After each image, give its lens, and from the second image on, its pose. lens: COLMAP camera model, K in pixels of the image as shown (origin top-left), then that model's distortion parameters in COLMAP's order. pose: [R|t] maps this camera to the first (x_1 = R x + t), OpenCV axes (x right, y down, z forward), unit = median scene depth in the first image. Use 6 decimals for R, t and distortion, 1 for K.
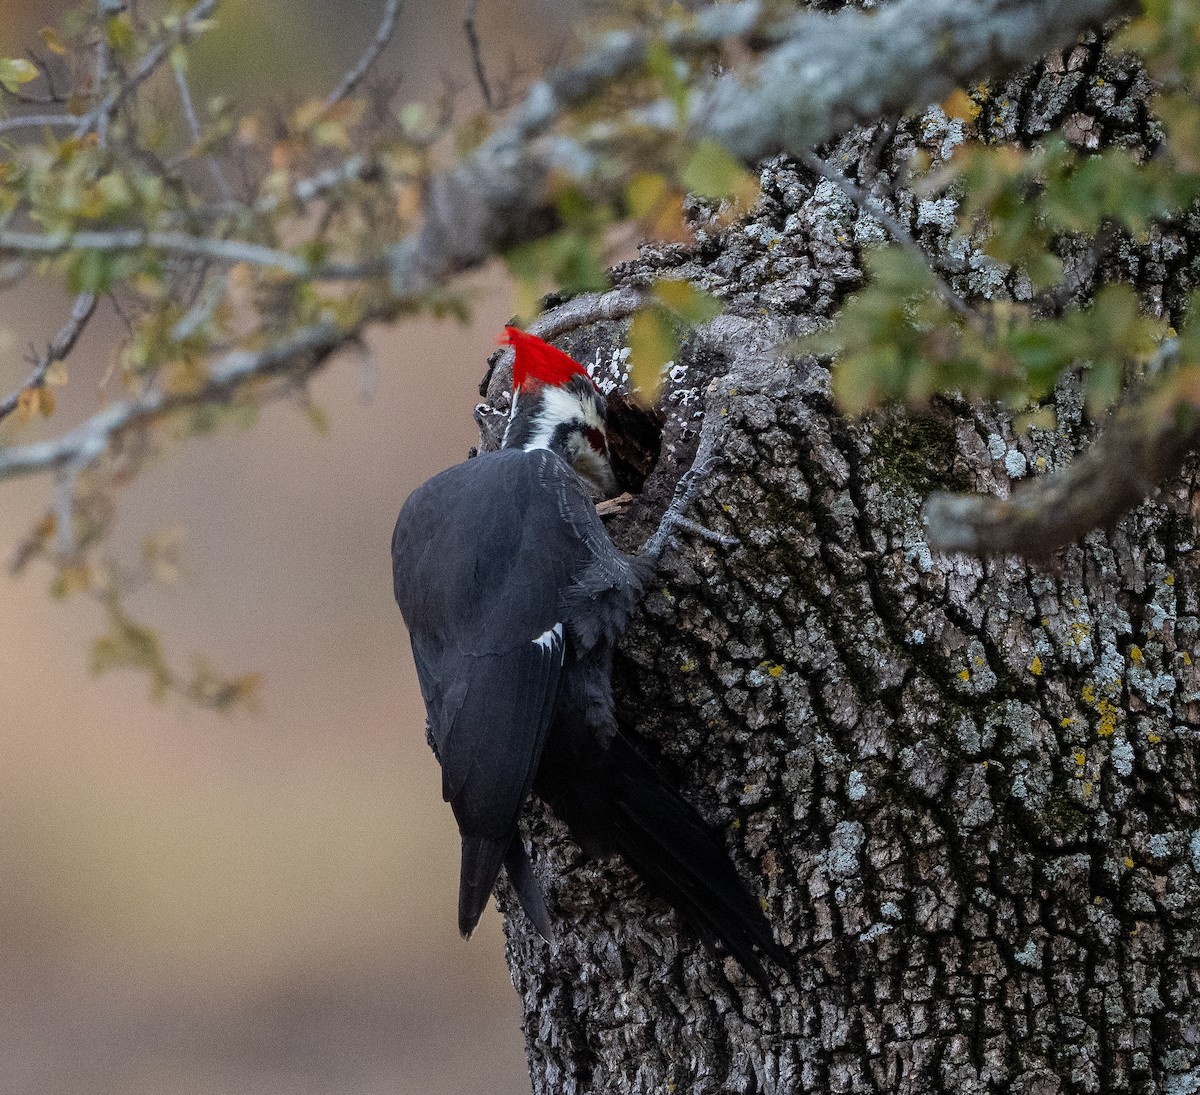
lens RADIAL K [[620.8, 0, 600.0], [0, 620.8, 562.2], [0, 0, 1]] dist [-0.001202, -0.000134]
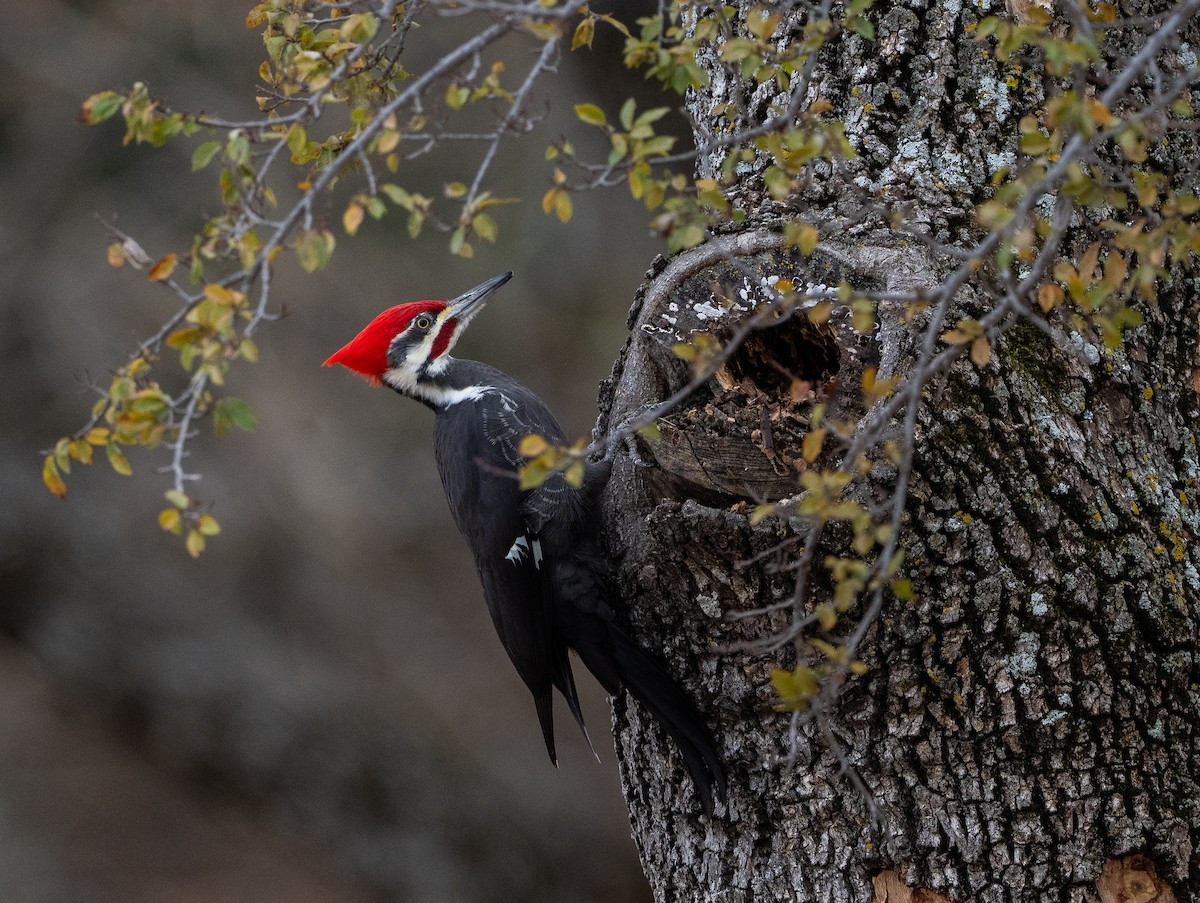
lens RADIAL K [[480.9, 0, 600.0], [0, 480.9, 451.5], [0, 0, 1]] dist [-0.000161, -0.000027]
pose [[0.999167, -0.040266, 0.006644, -0.463993], [0.040261, 0.999189, 0.000784, 0.004439], [-0.006670, -0.000516, 0.999978, 0.005412]]
